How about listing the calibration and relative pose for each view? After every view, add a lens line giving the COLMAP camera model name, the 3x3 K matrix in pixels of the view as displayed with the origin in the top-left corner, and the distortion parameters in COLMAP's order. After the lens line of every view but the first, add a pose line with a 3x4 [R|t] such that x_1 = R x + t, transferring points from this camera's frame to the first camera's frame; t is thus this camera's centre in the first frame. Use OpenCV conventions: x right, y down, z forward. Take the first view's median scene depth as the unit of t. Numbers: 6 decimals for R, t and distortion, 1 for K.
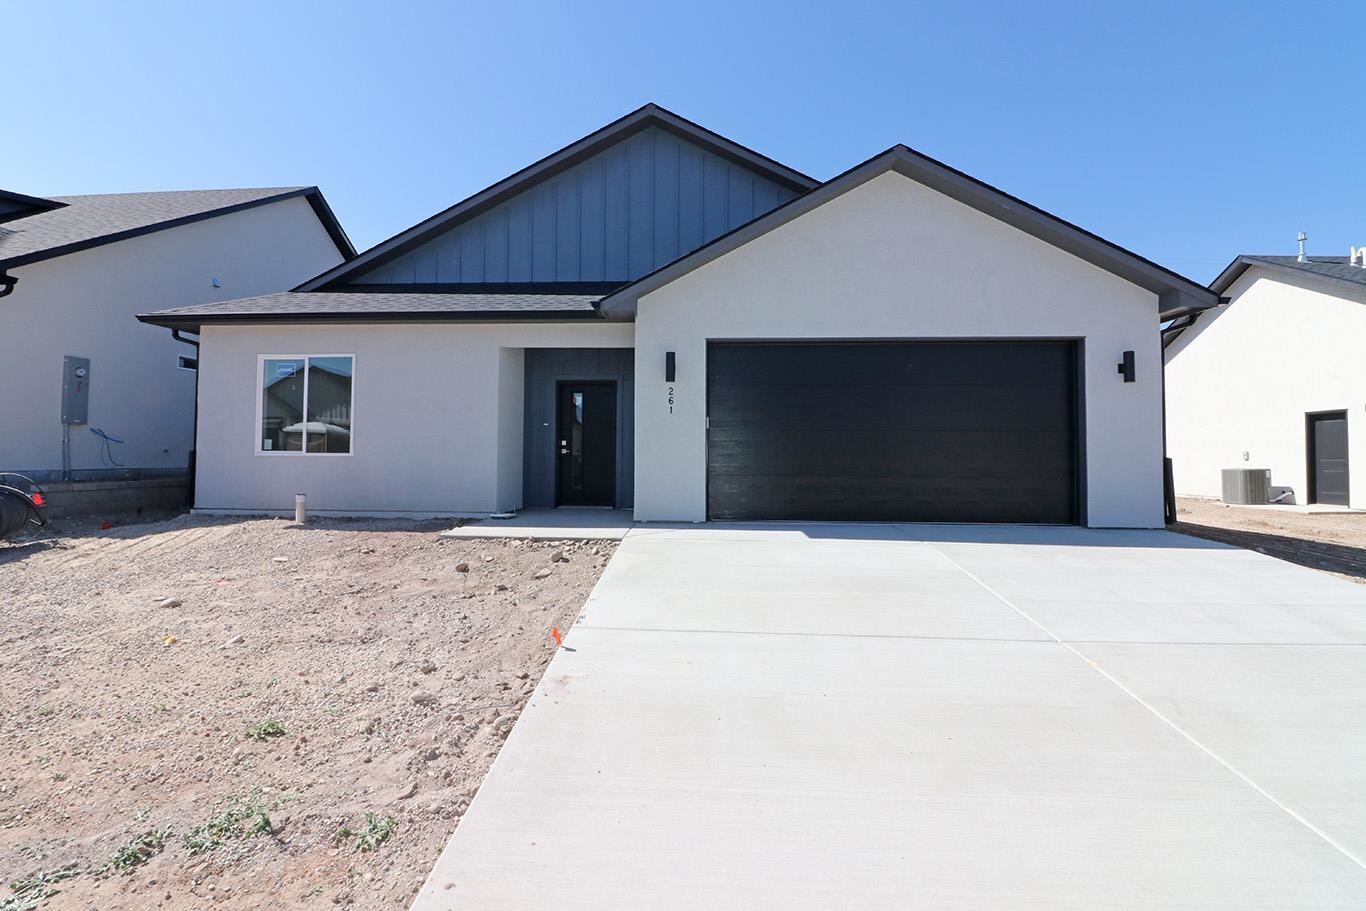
lens RADIAL K [[640.1, 0, 677.9], [0, 640.1, 433.4], [0, 0, 1]] dist [-0.012717, -0.001497]
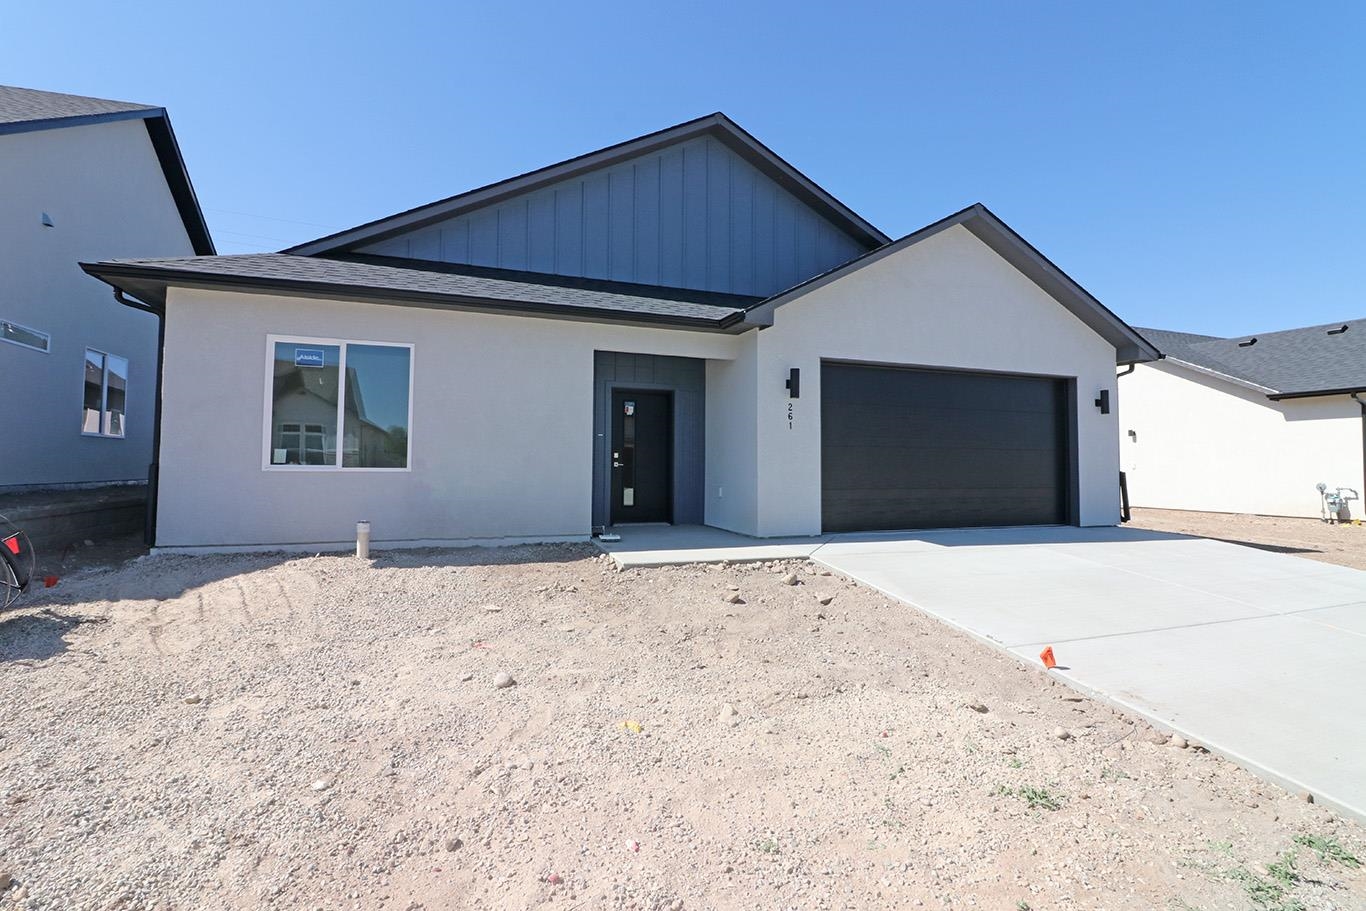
lens RADIAL K [[640.1, 0, 677.9], [0, 640.1, 433.4], [0, 0, 1]] dist [-0.012717, -0.001497]
pose [[0.917228, 0.020924, 0.397813, -0.529357], [-0.017080, 0.999767, -0.013205, -0.007393], [-0.397997, 0.005318, 0.917371, 0.134986]]
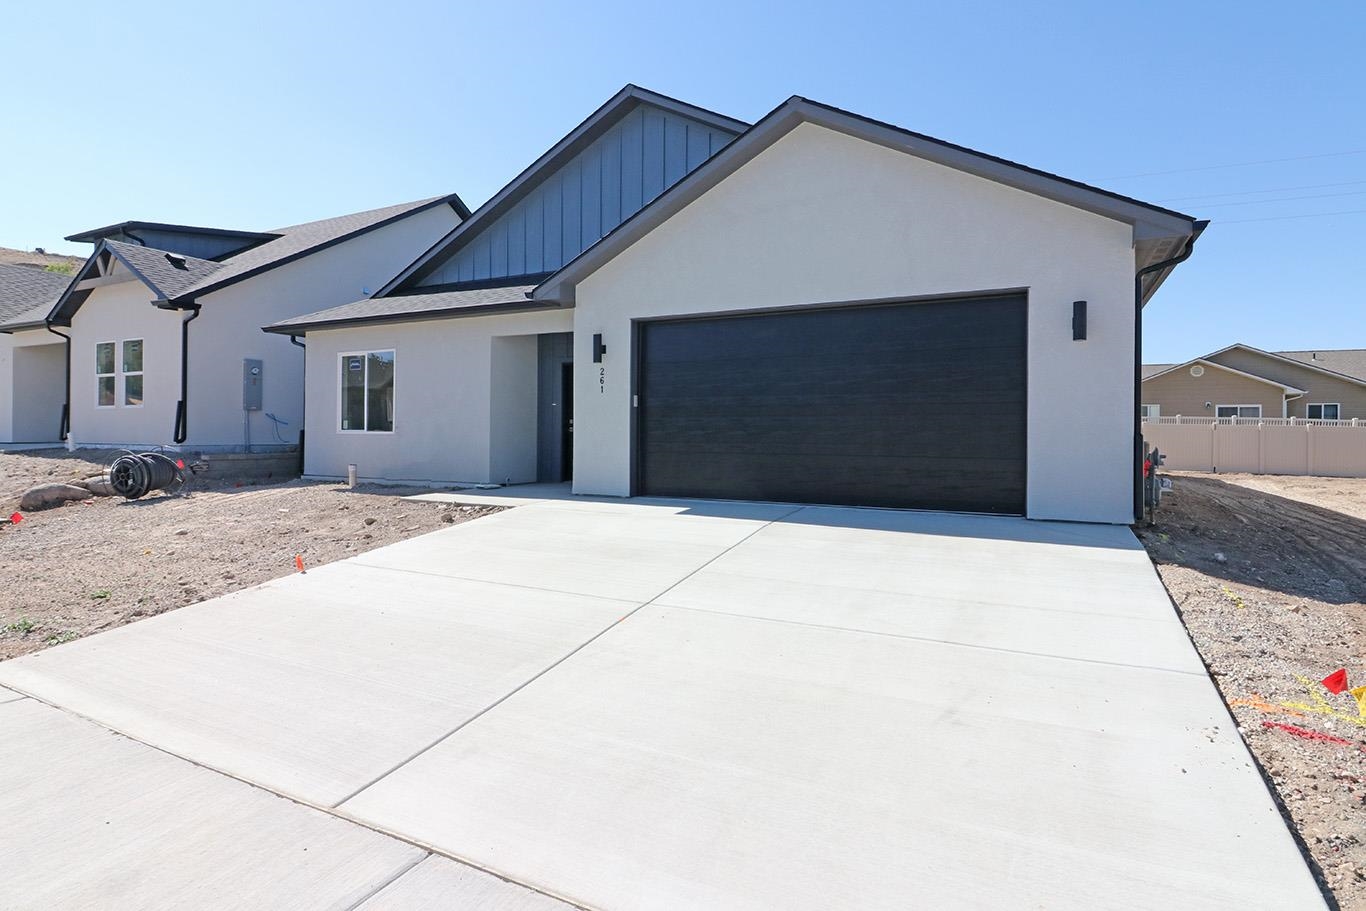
lens RADIAL K [[723.8, 0, 680.2], [0, 723.8, 430.3], [0, 0, 1]] dist [-0.002548, 0.000209]
pose [[0.916796, -0.002993, -0.399345, 0.534151], [0.013821, 0.999611, 0.024236, 0.003187], [0.399117, -0.027739, 0.916480, -0.034539]]
